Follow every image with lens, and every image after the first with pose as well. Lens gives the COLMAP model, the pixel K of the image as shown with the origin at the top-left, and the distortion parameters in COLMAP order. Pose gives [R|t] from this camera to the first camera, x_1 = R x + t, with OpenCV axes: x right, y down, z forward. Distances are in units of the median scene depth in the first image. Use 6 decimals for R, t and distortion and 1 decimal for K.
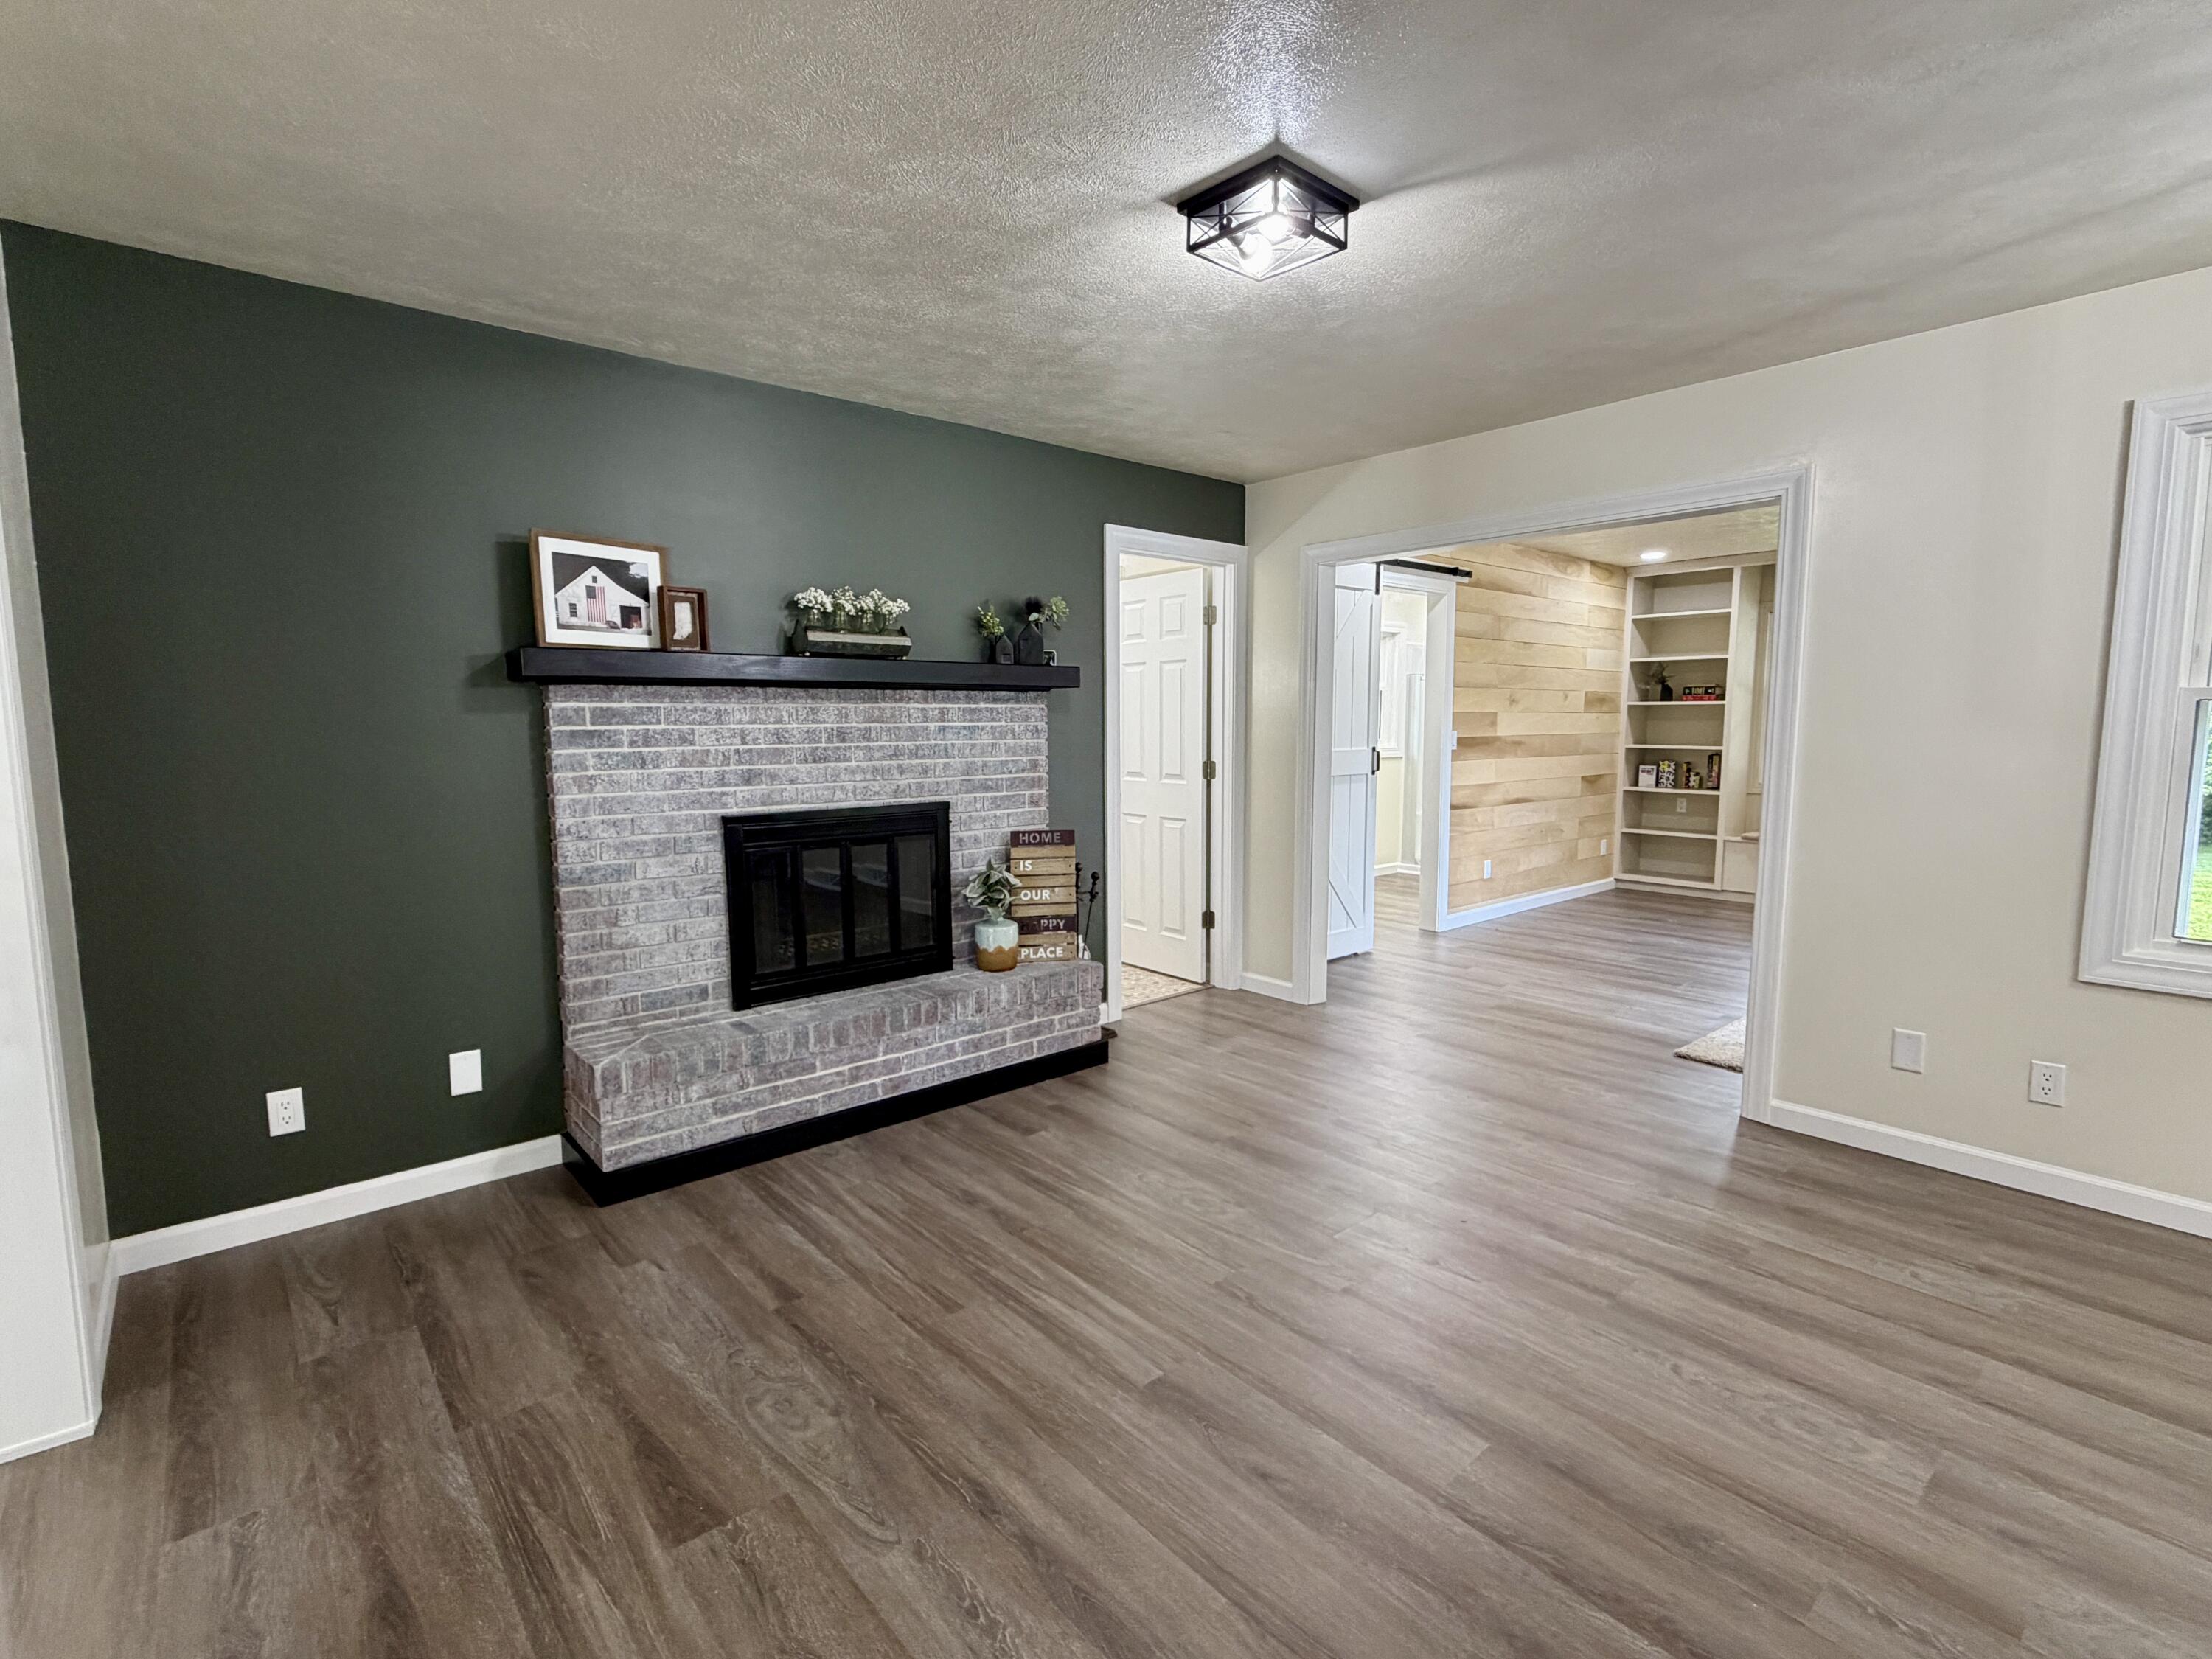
lens RADIAL K [[1040.2, 0, 1109.8], [0, 1040.2, 832.2], [0, 0, 1]] dist [-0.000048, 0.000466]
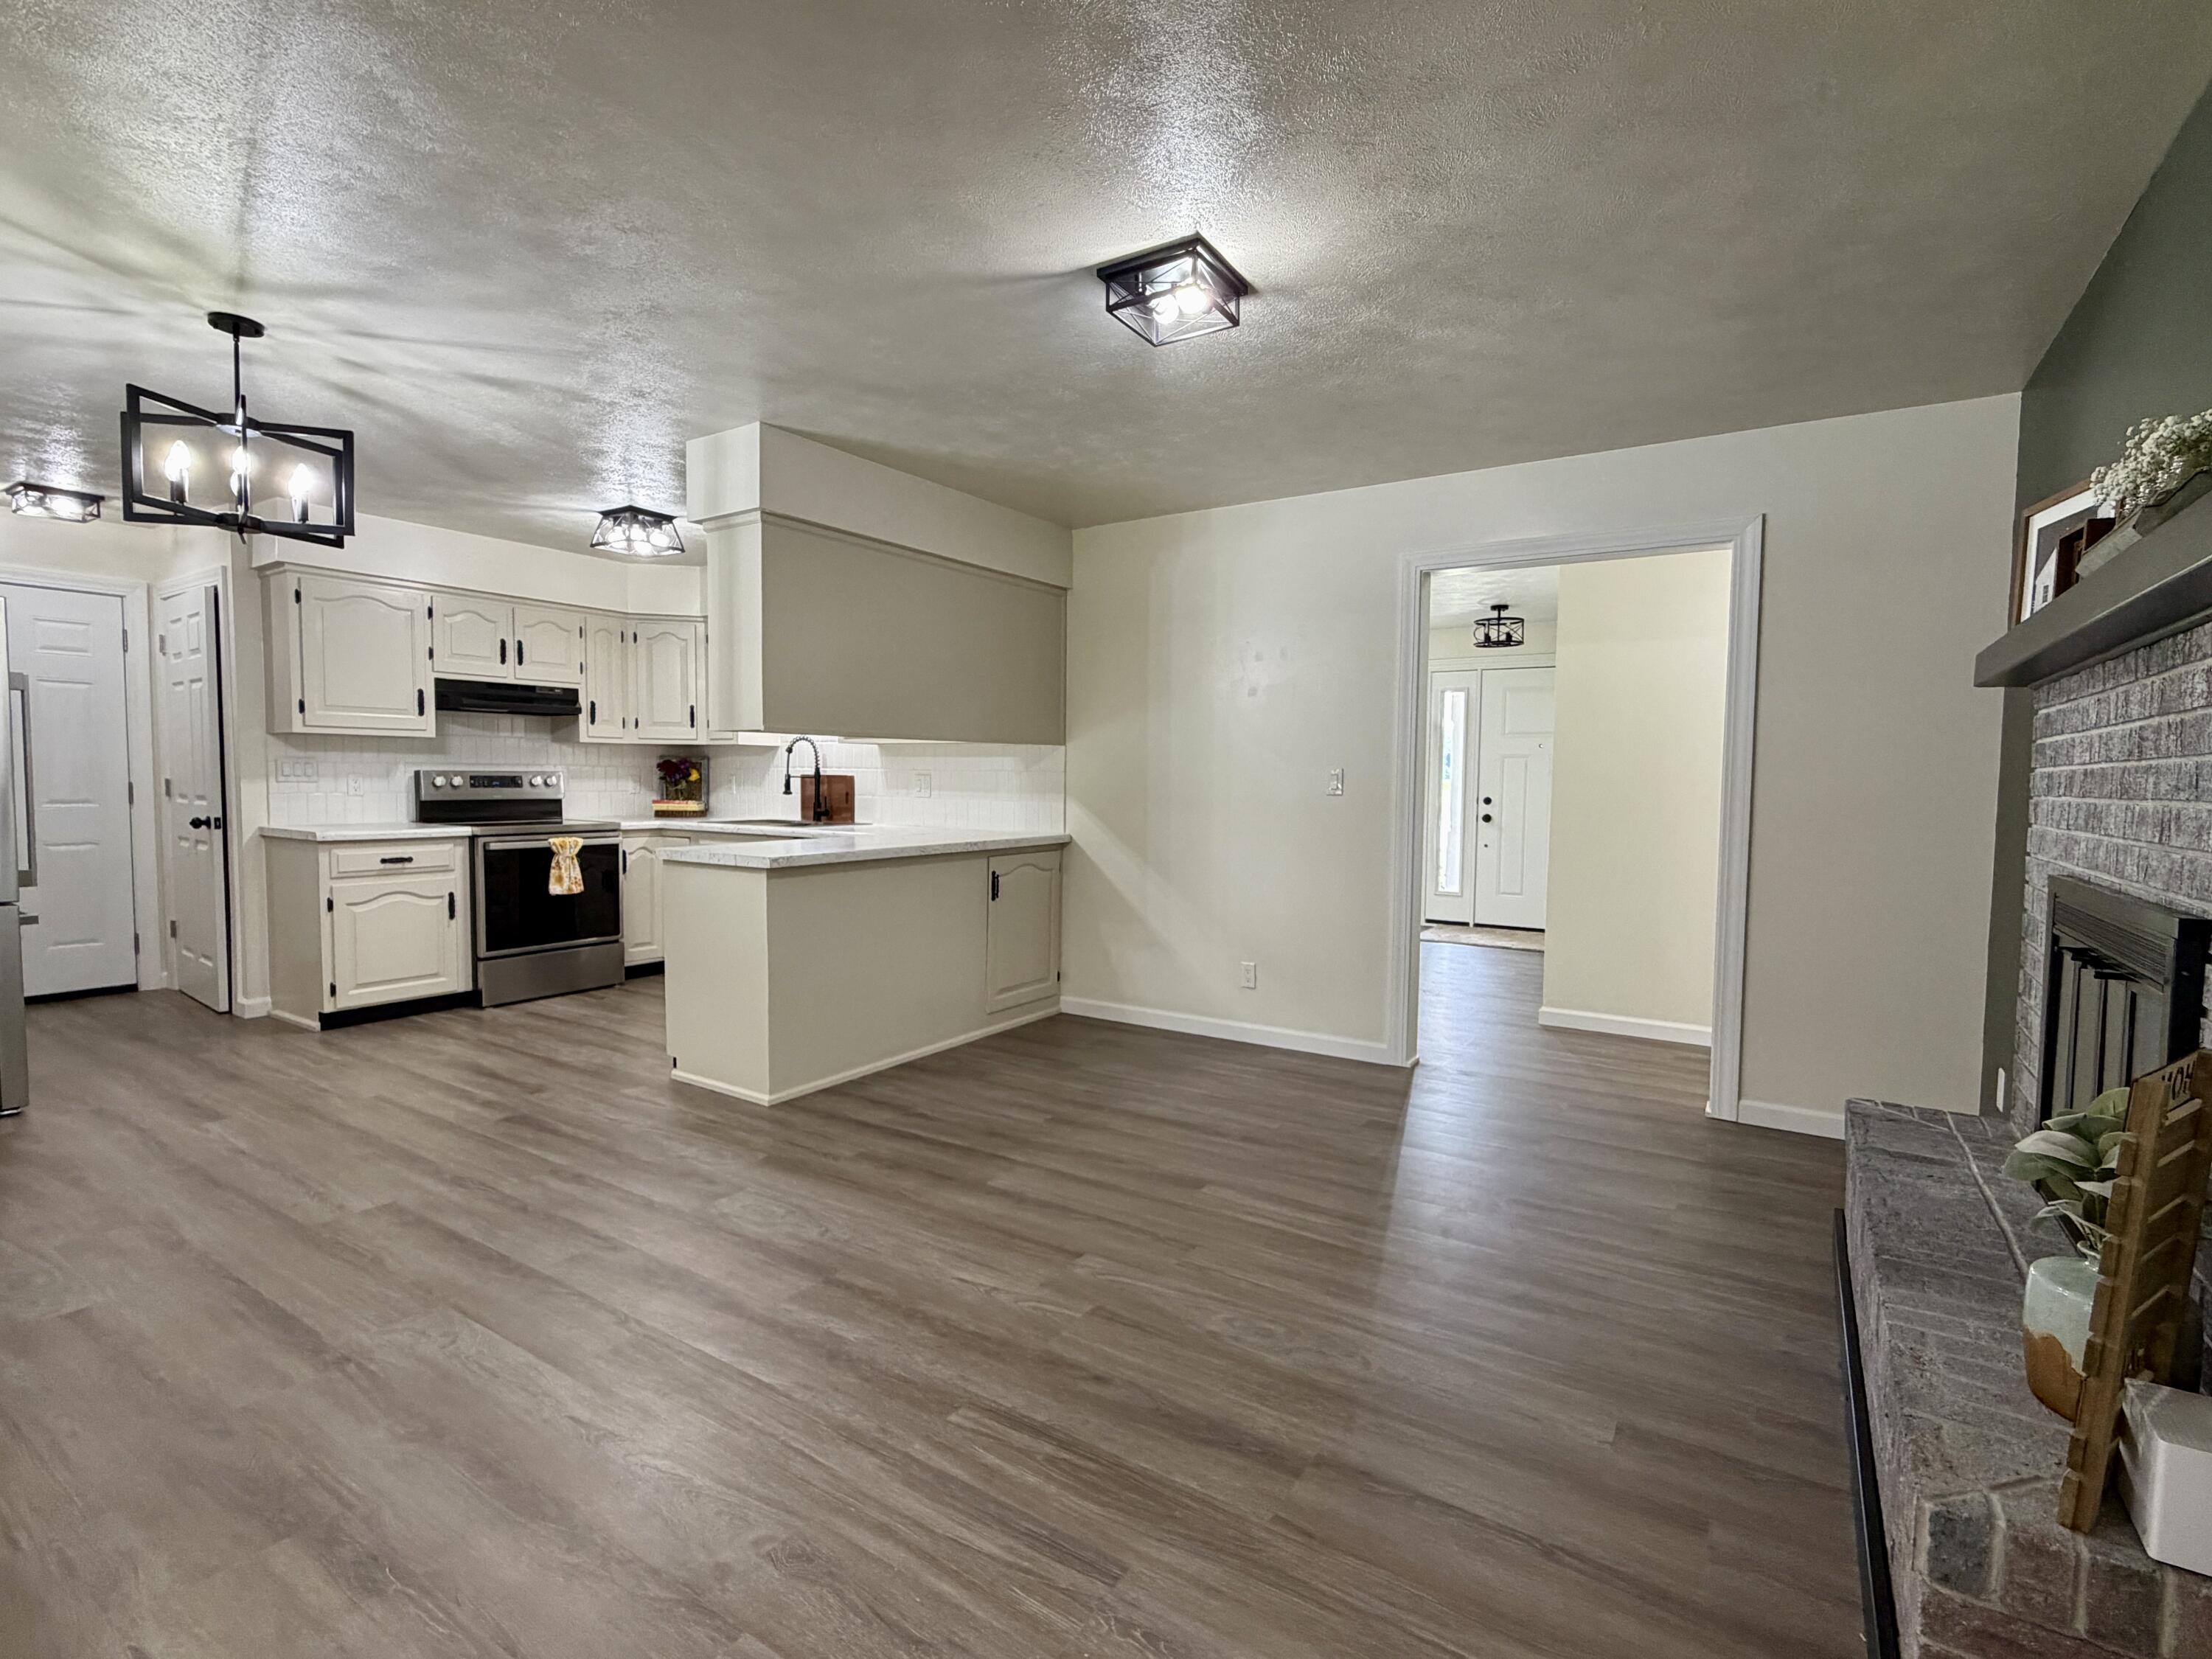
lens RADIAL K [[1040.2, 0, 1109.8], [0, 1040.2, 832.2], [0, 0, 1]] dist [-0.000048, 0.000466]
pose [[-0.962706, 0.006336, -0.270475, 0.318283], [-0.037931, 0.986691, 0.158122, -0.107055], [0.267877, 0.162485, -0.949653, 1.286611]]
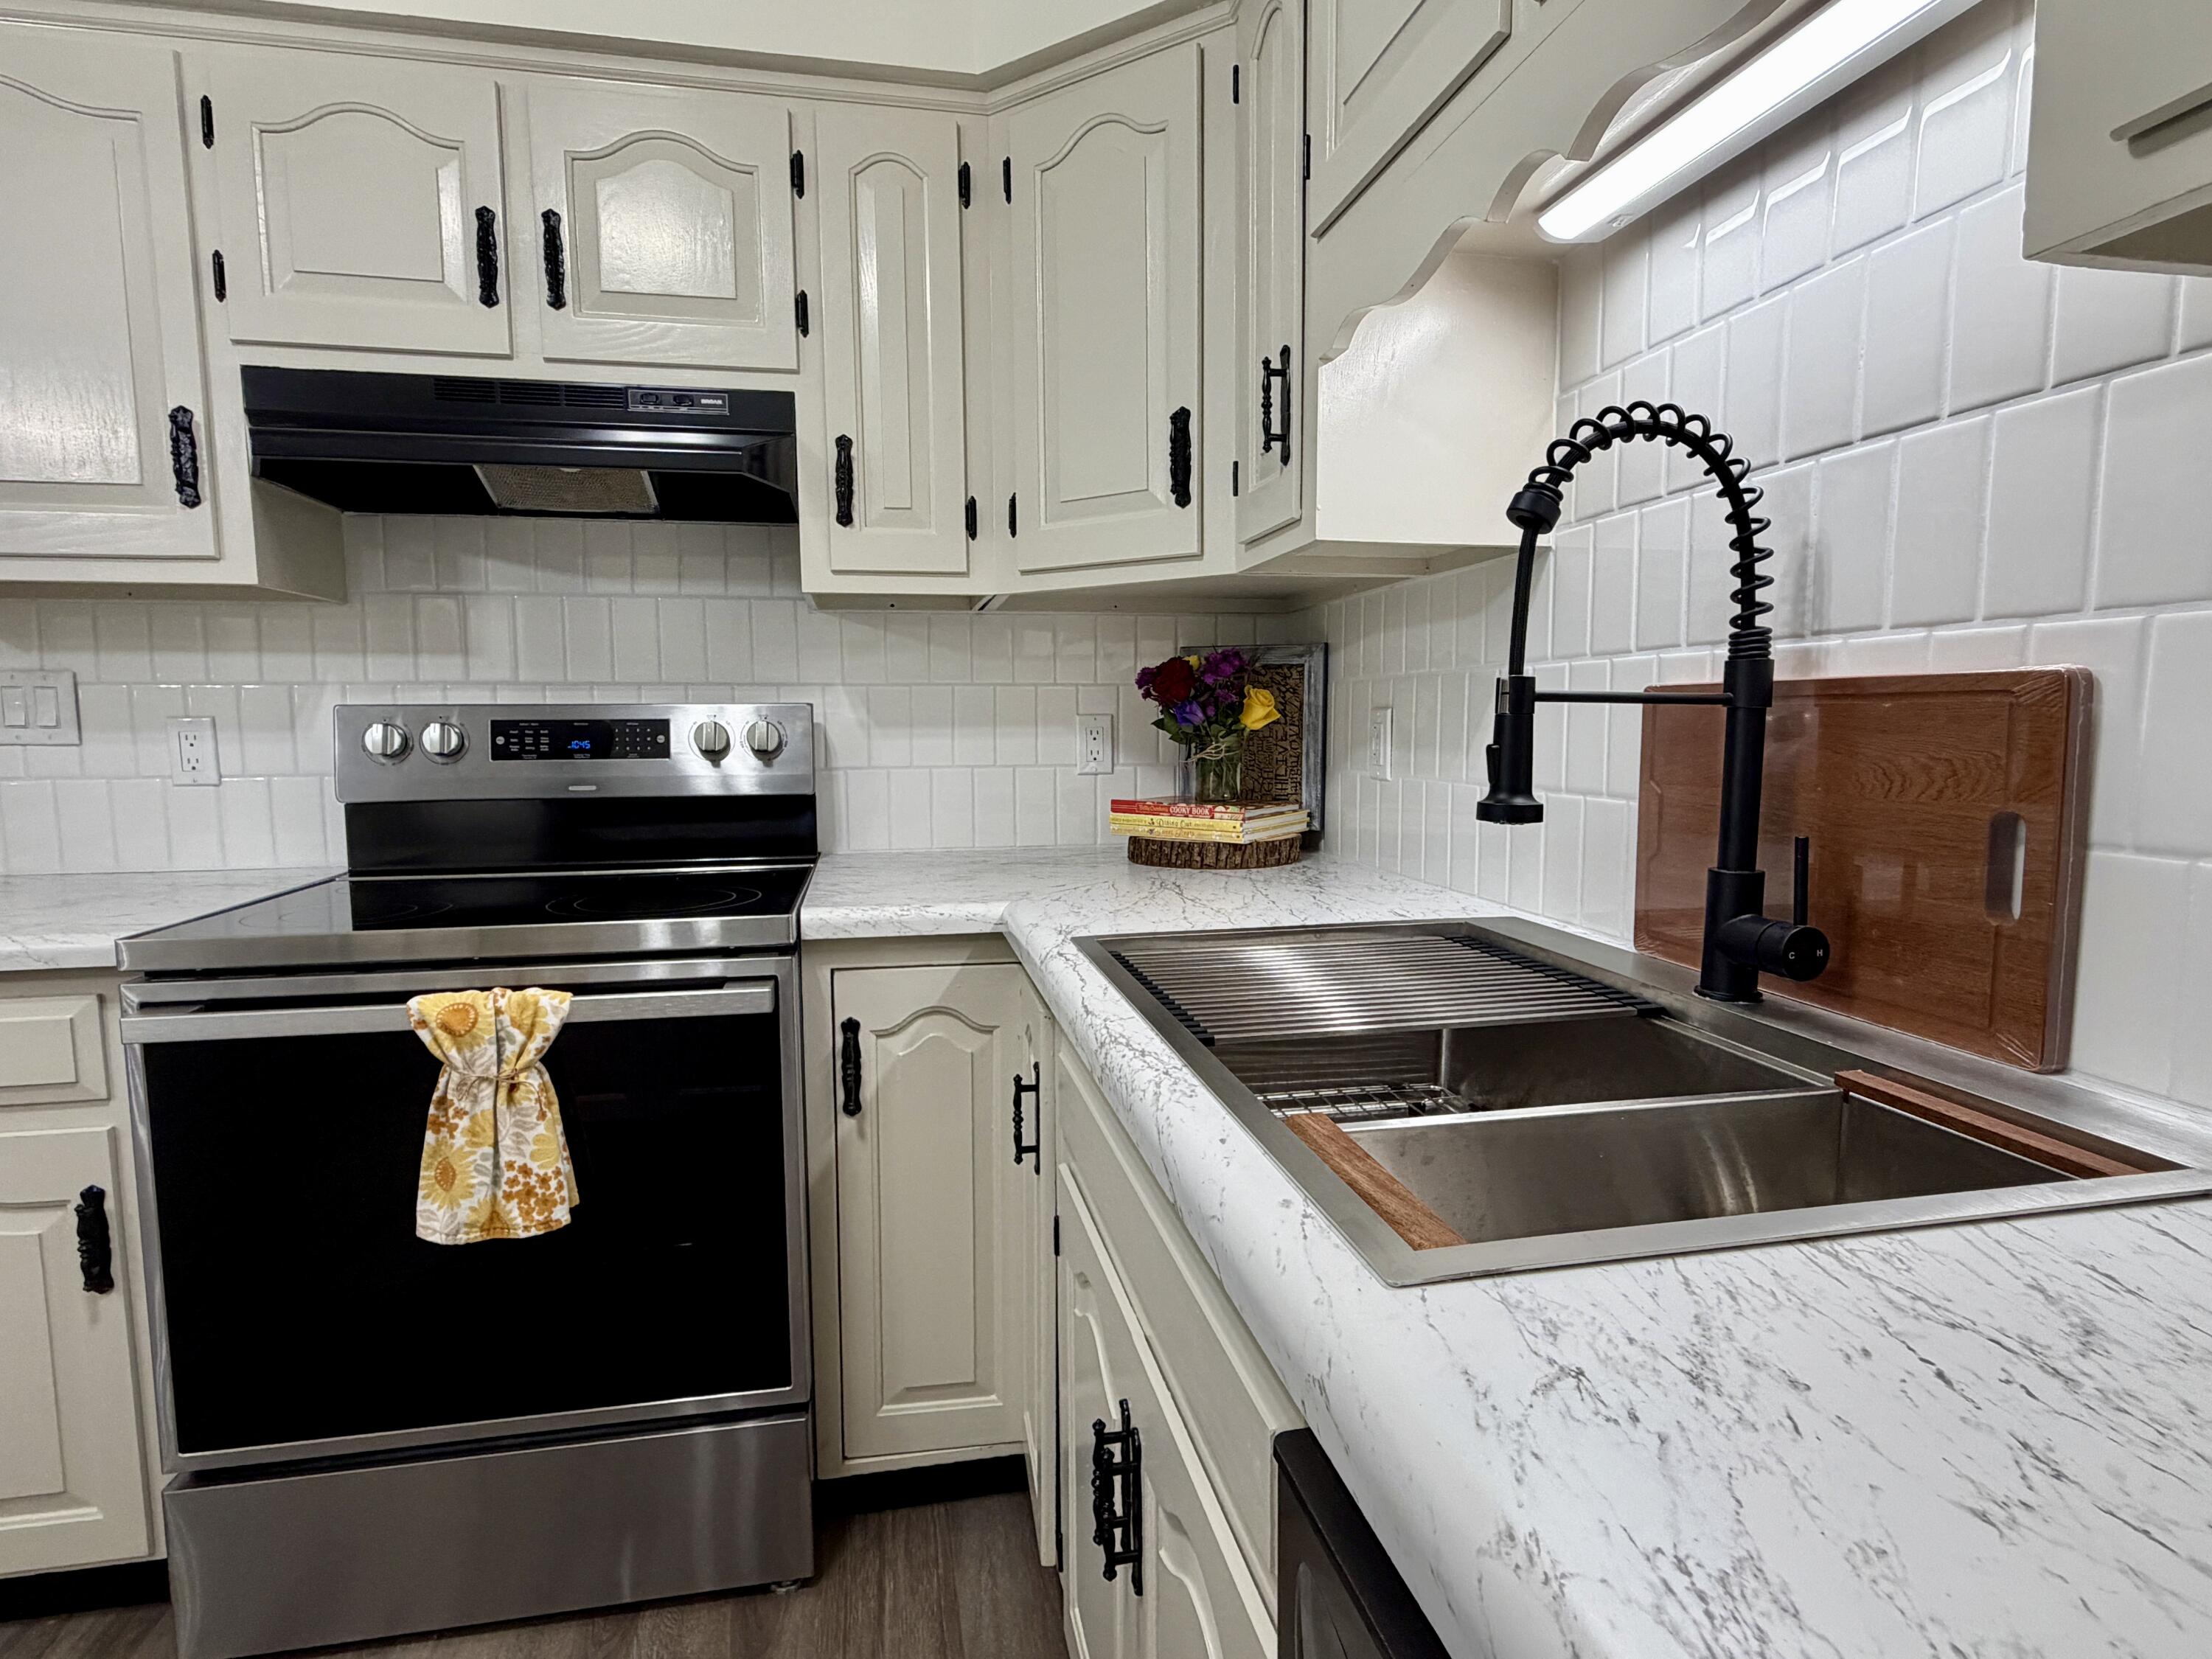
lens RADIAL K [[1152.3, 0, 1097.4], [0, 1152.3, 833.4], [0, 0, 1]] dist [-0.003098, 0.000857]
pose [[-0.865700, -0.042375, 0.498767, 0.314030], [0.060196, 0.980366, 0.187773, 0.058373], [-0.496931, 0.192579, -0.846152, -0.126573]]
